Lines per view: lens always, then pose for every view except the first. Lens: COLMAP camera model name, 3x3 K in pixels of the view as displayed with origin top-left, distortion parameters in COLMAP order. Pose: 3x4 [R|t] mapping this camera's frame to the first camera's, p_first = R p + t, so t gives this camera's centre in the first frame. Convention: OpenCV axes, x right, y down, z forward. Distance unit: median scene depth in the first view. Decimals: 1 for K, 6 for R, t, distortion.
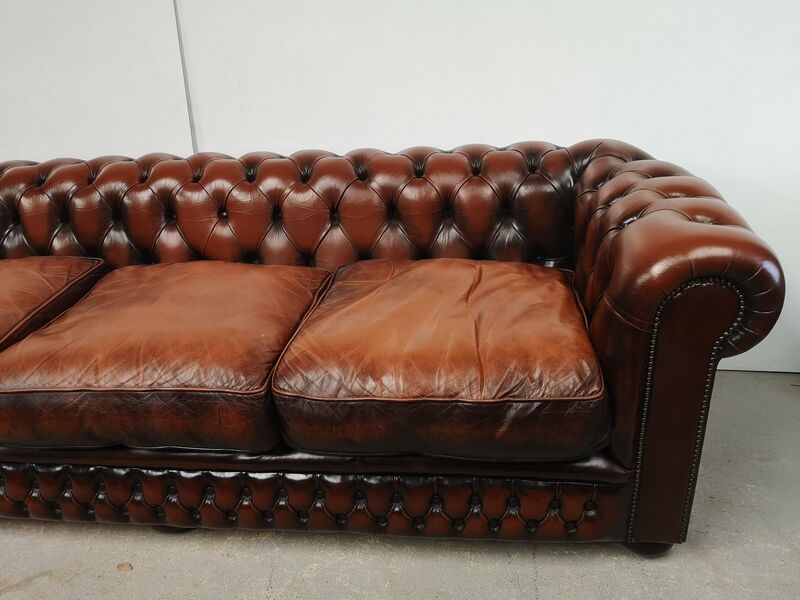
lens RADIAL K [[636.7, 0, 403.0], [0, 636.7, 302.0], [0, 0, 1]] dist [0.040147, -0.071535]
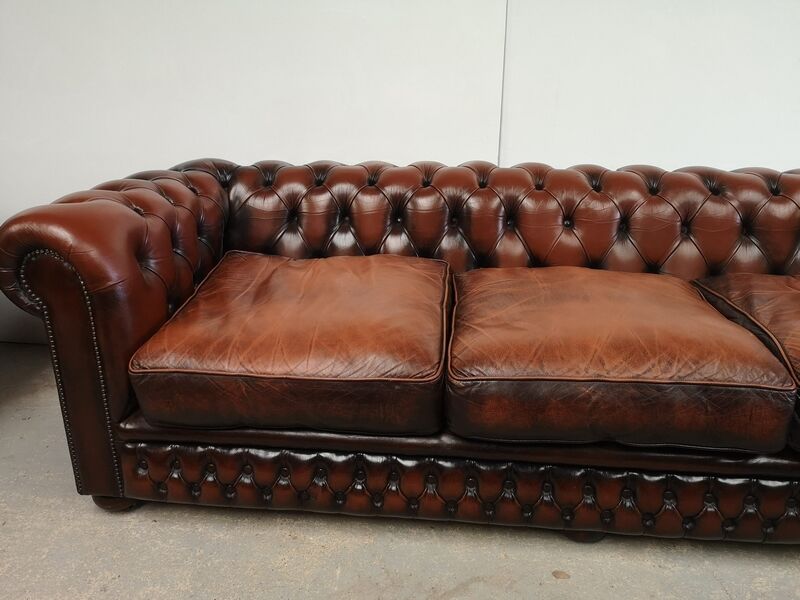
lens RADIAL K [[636.6, 0, 400.0], [0, 636.6, 300.0], [0, 0, 1]] dist [0.038617, -0.075793]
pose [[0.998284, 0.050671, 0.029369, -0.745340], [-0.048298, 0.995898, -0.076518, 0.094035], [-0.033126, 0.074968, 0.996636, 0.031283]]
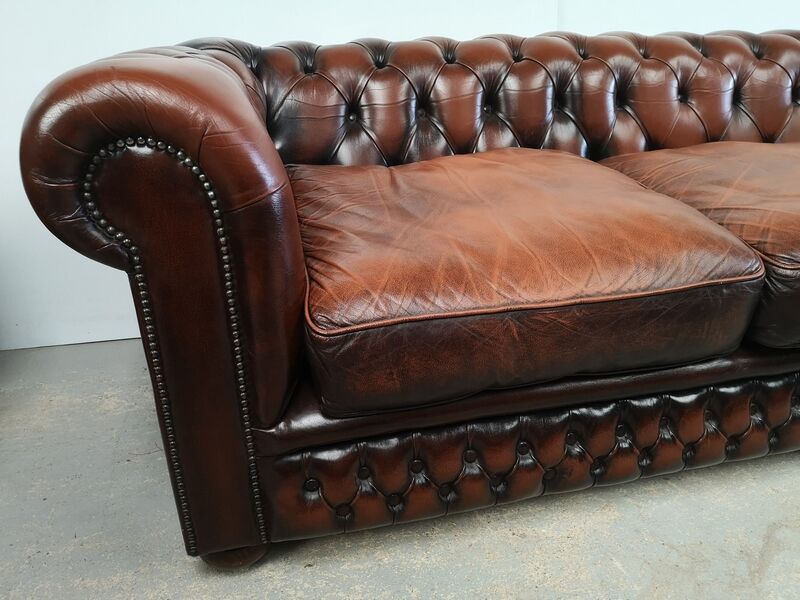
lens RADIAL K [[636.6, 0, 400.0], [0, 636.6, 300.0], [0, 0, 1]] dist [0.038617, -0.075793]
pose [[0.941781, -0.096998, 0.321932, -1.221796], [0.106362, 0.994260, -0.011582, 0.129422], [-0.318961, 0.045149, 0.946692, 0.438773]]
